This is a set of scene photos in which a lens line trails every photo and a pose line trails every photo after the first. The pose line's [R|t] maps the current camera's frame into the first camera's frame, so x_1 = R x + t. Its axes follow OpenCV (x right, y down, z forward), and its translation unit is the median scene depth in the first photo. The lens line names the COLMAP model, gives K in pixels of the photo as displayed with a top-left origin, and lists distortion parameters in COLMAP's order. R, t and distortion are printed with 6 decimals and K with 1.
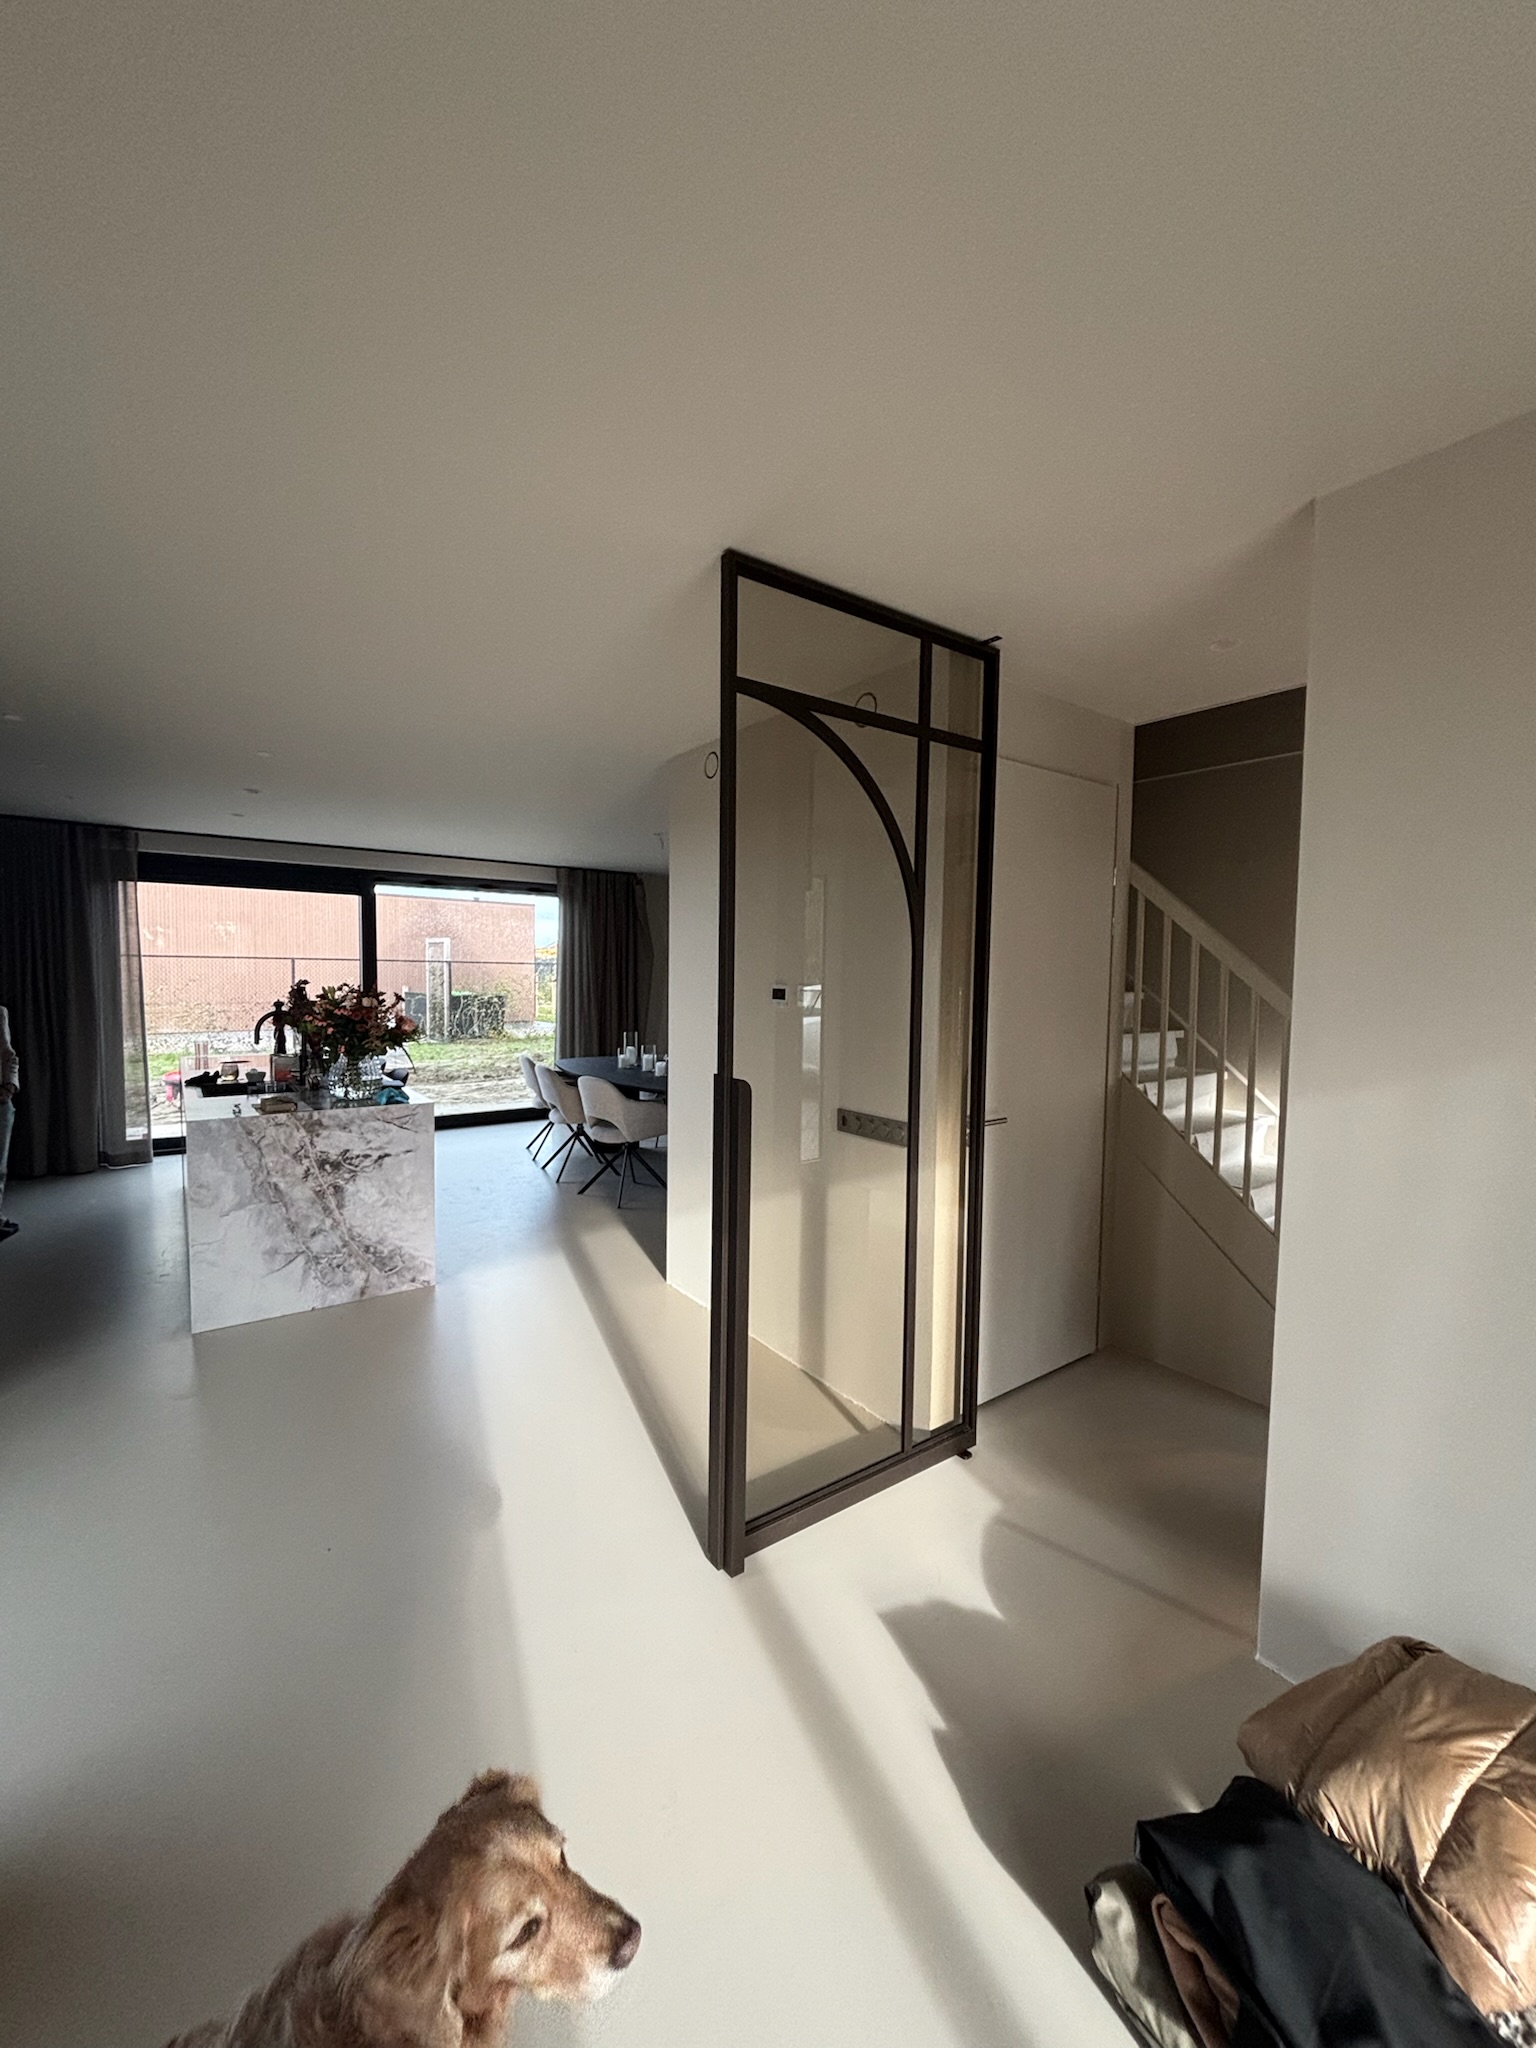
lens RADIAL K [[836.2, 0, 768.0], [0, 836.2, 1024.0], [0, 0, 1]] dist [0.002160, 0.000205]
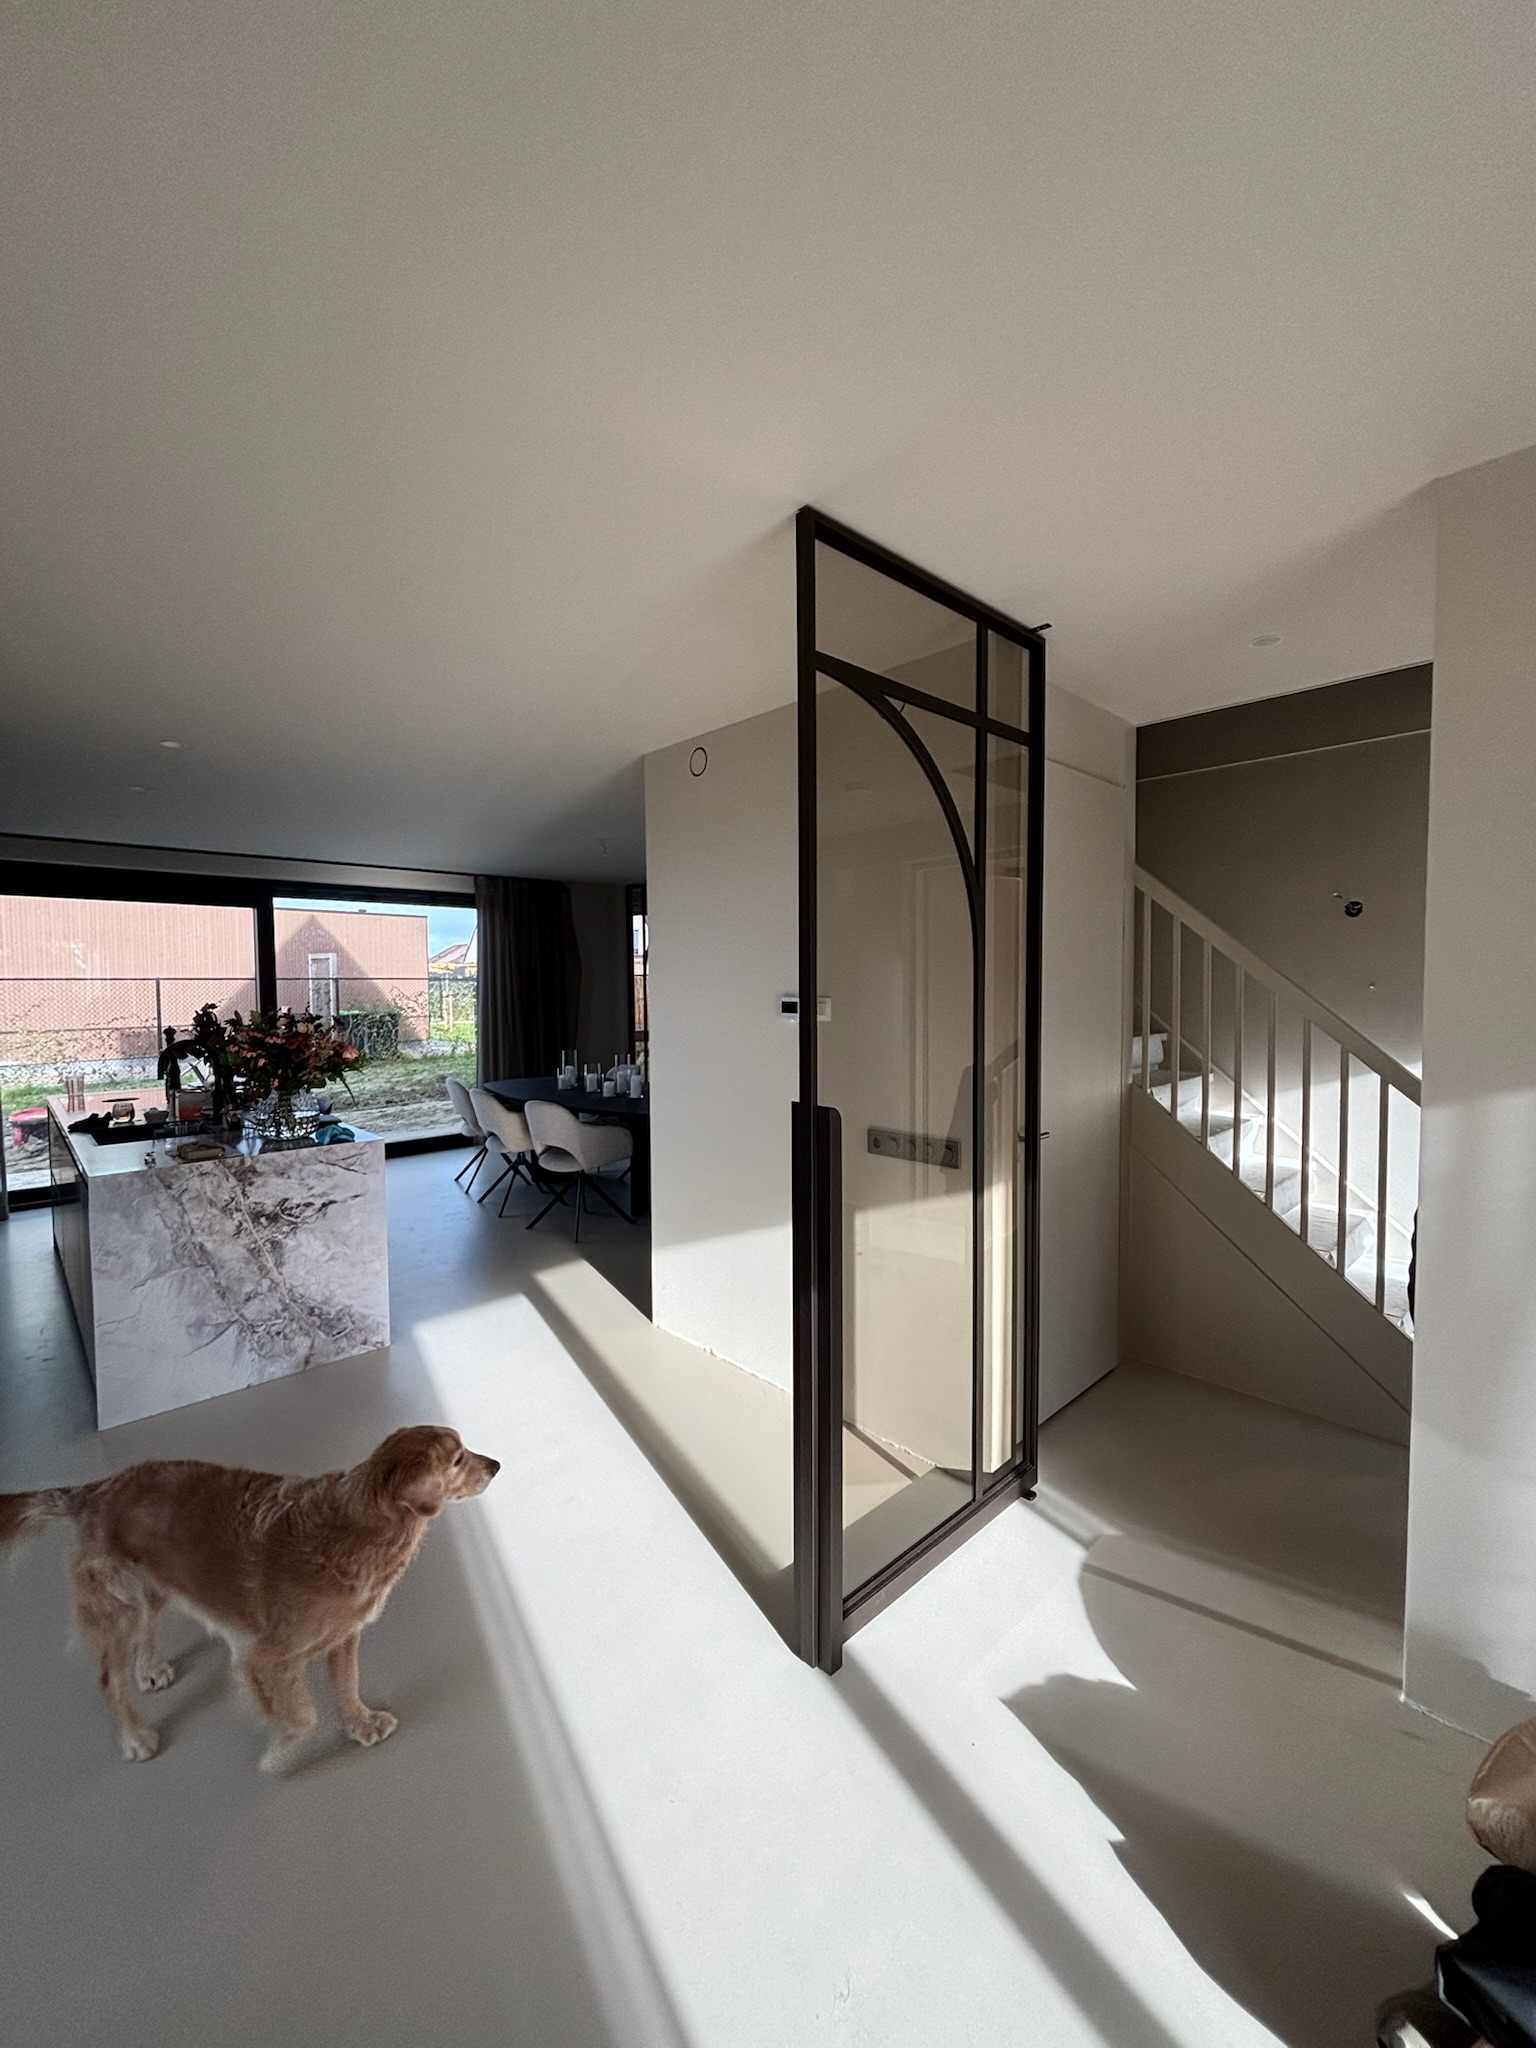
lens RADIAL K [[836.2, 0, 768.0], [0, 836.2, 1024.0], [0, 0, 1]] dist [0.002160, 0.000205]
pose [[0.991311, -0.027398, 0.128652, -0.116087], [0.028863, 0.999538, -0.009536, -0.008214], [-0.128331, 0.013166, 0.991644, 0.073997]]
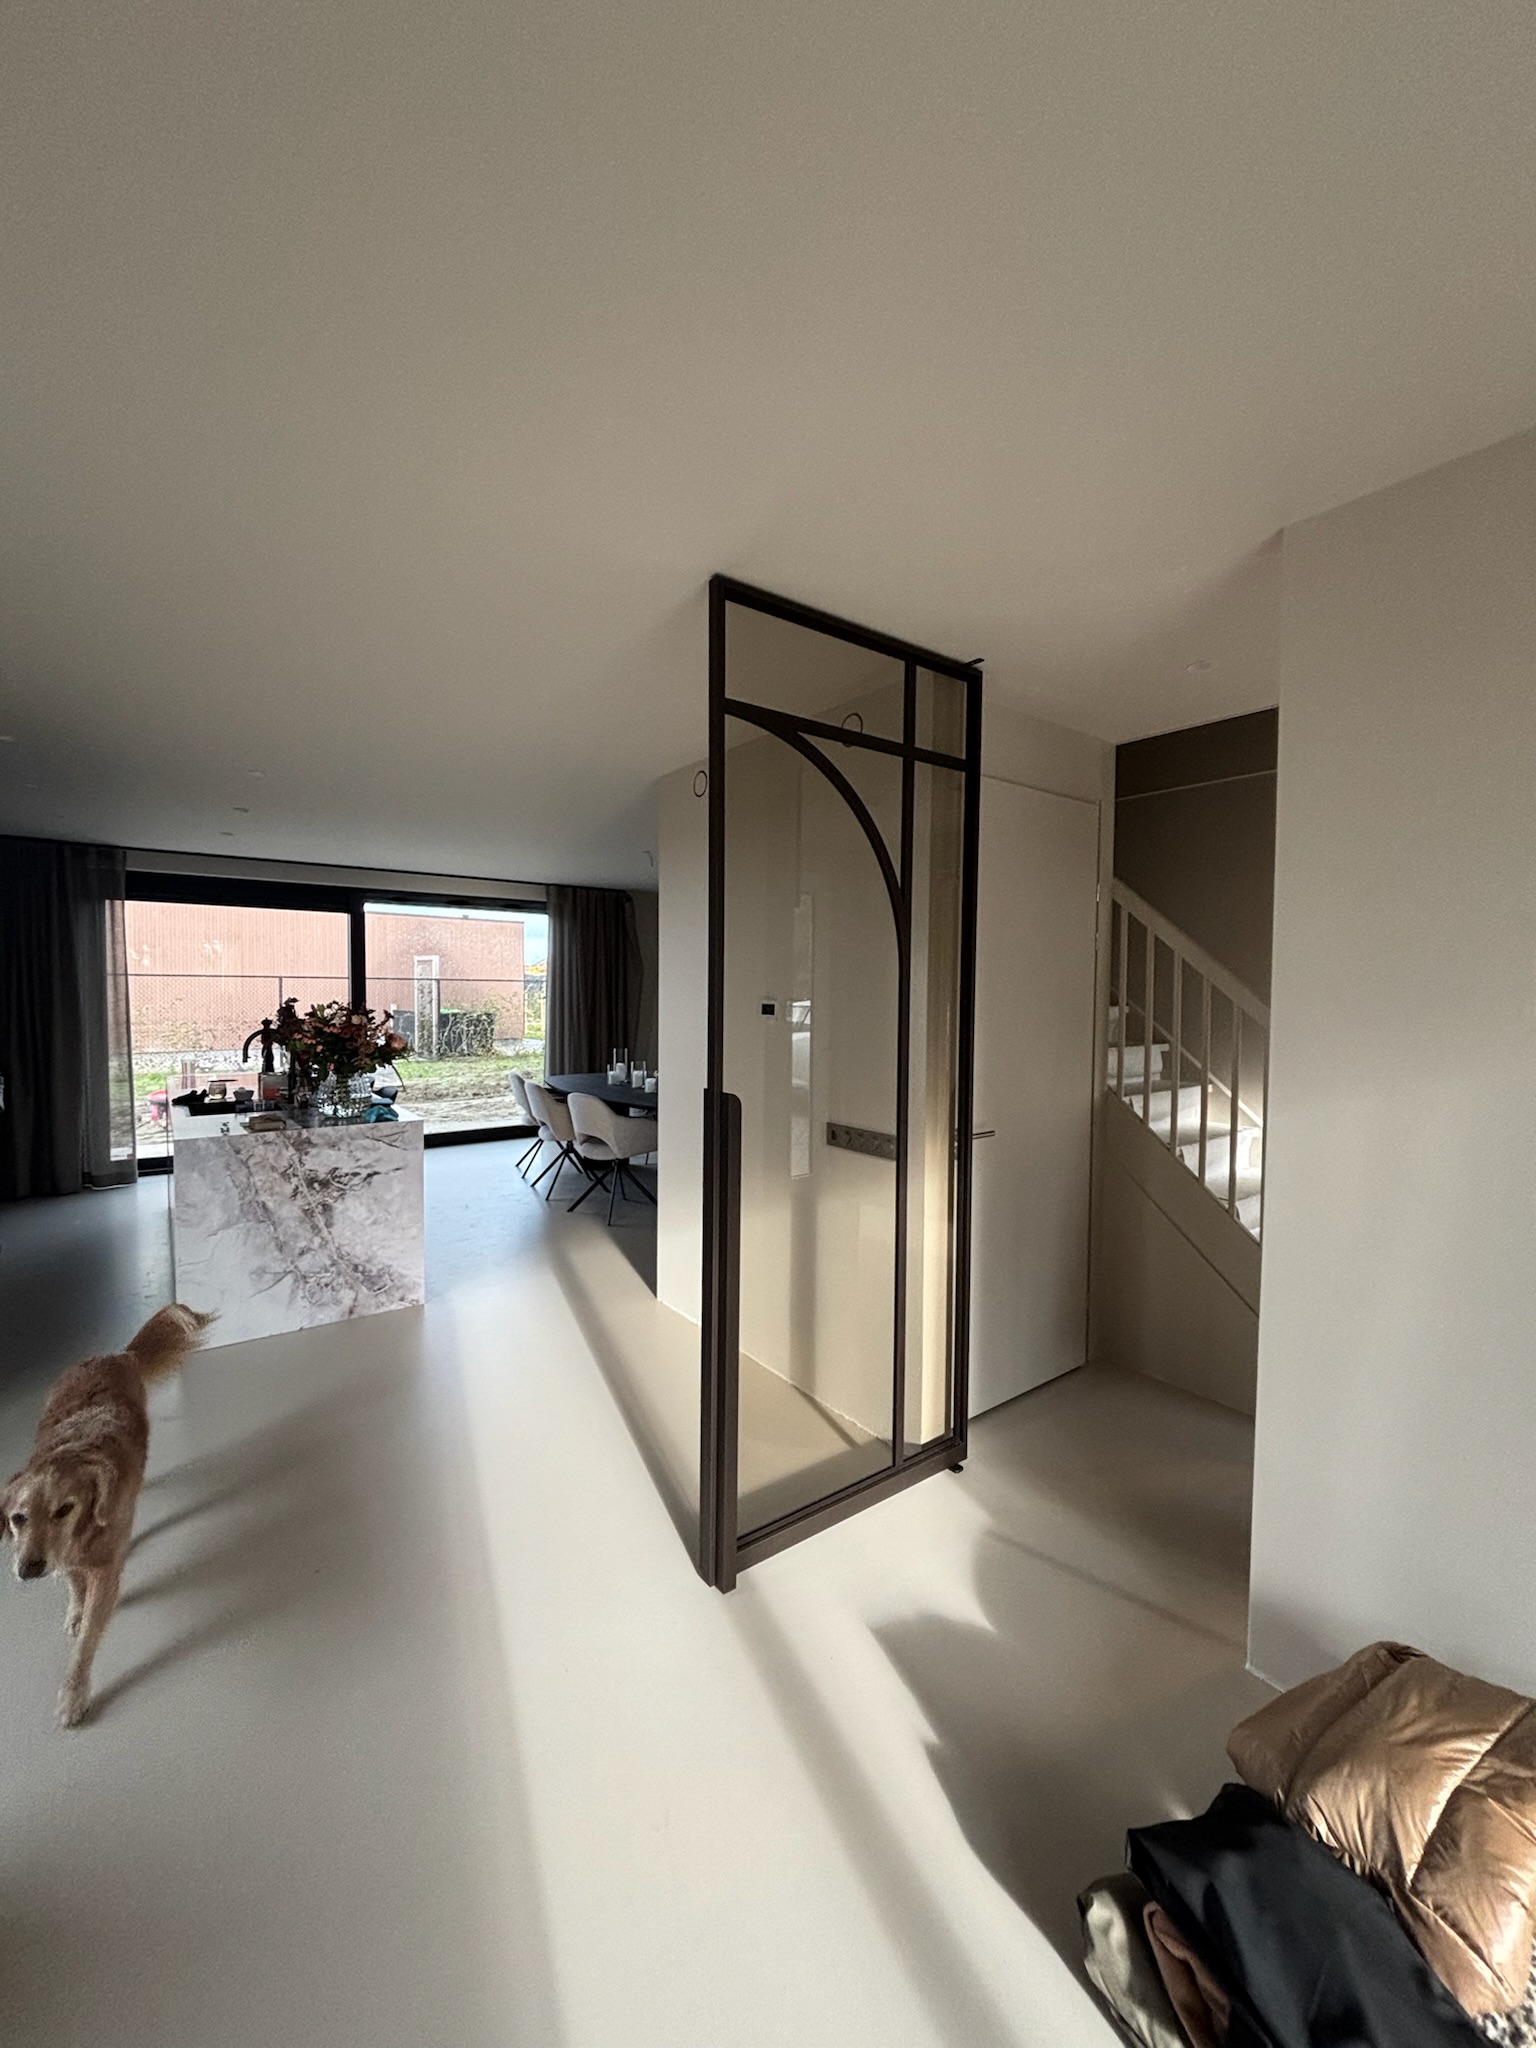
lens RADIAL K [[836.2, 0, 768.0], [0, 836.2, 1024.0], [0, 0, 1]] dist [0.002160, 0.000205]
pose [[0.999912, -0.004923, 0.012334, 0.000340], [0.005164, 0.999795, -0.019575, 0.001063], [-0.012235, 0.019637, 0.999732, -0.006786]]
